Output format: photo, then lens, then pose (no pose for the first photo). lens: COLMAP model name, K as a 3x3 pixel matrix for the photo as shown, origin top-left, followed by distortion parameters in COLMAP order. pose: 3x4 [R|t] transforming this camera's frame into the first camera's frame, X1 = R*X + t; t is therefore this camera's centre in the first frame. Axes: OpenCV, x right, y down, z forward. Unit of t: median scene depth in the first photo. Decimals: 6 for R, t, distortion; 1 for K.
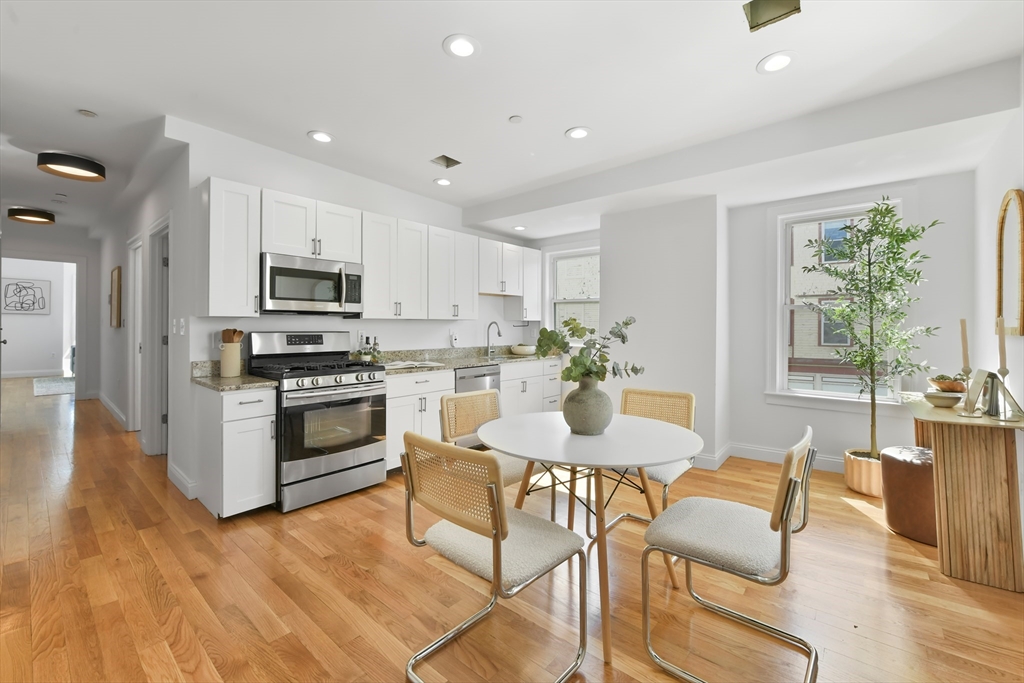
lens RADIAL K [[420.0, 0, 511.8], [0, 420.0, 324.8], [0, 0, 1]] dist [0.000280, 0.000013]
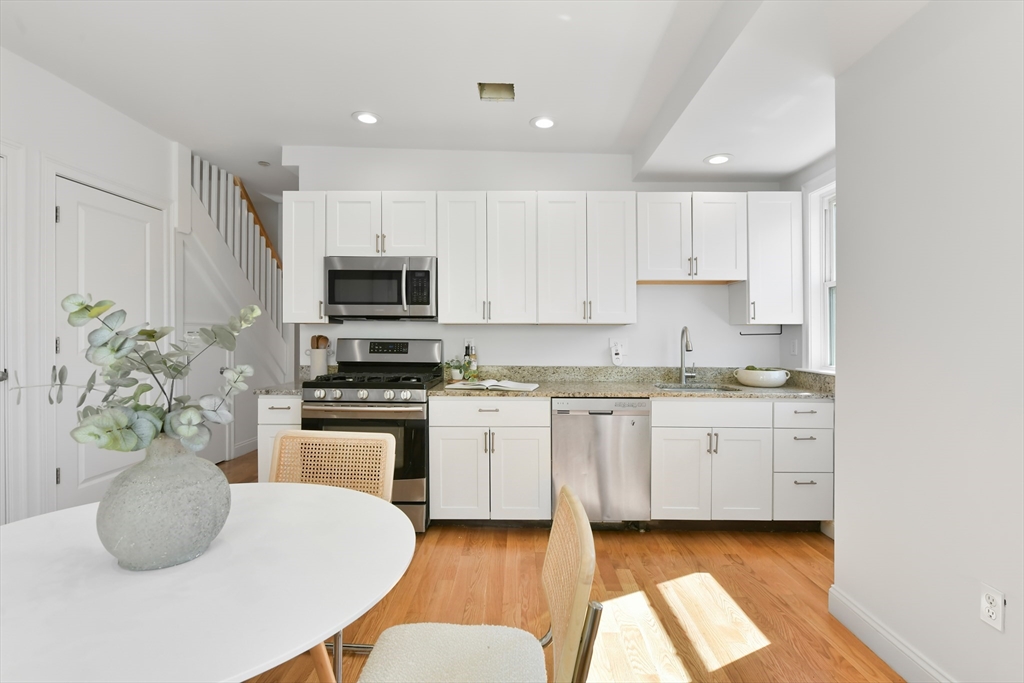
lens RADIAL K [[472.9, 0, 516.1], [0, 472.9, 336.5], [0, 0, 1]] dist [-0.001053, -0.000058]
pose [[0.647156, 0.002843, -0.762353, 0.447856], [-0.002924, 0.999995, 0.001247, 0.008704], [0.762352, 0.001422, 0.647161, 0.527661]]
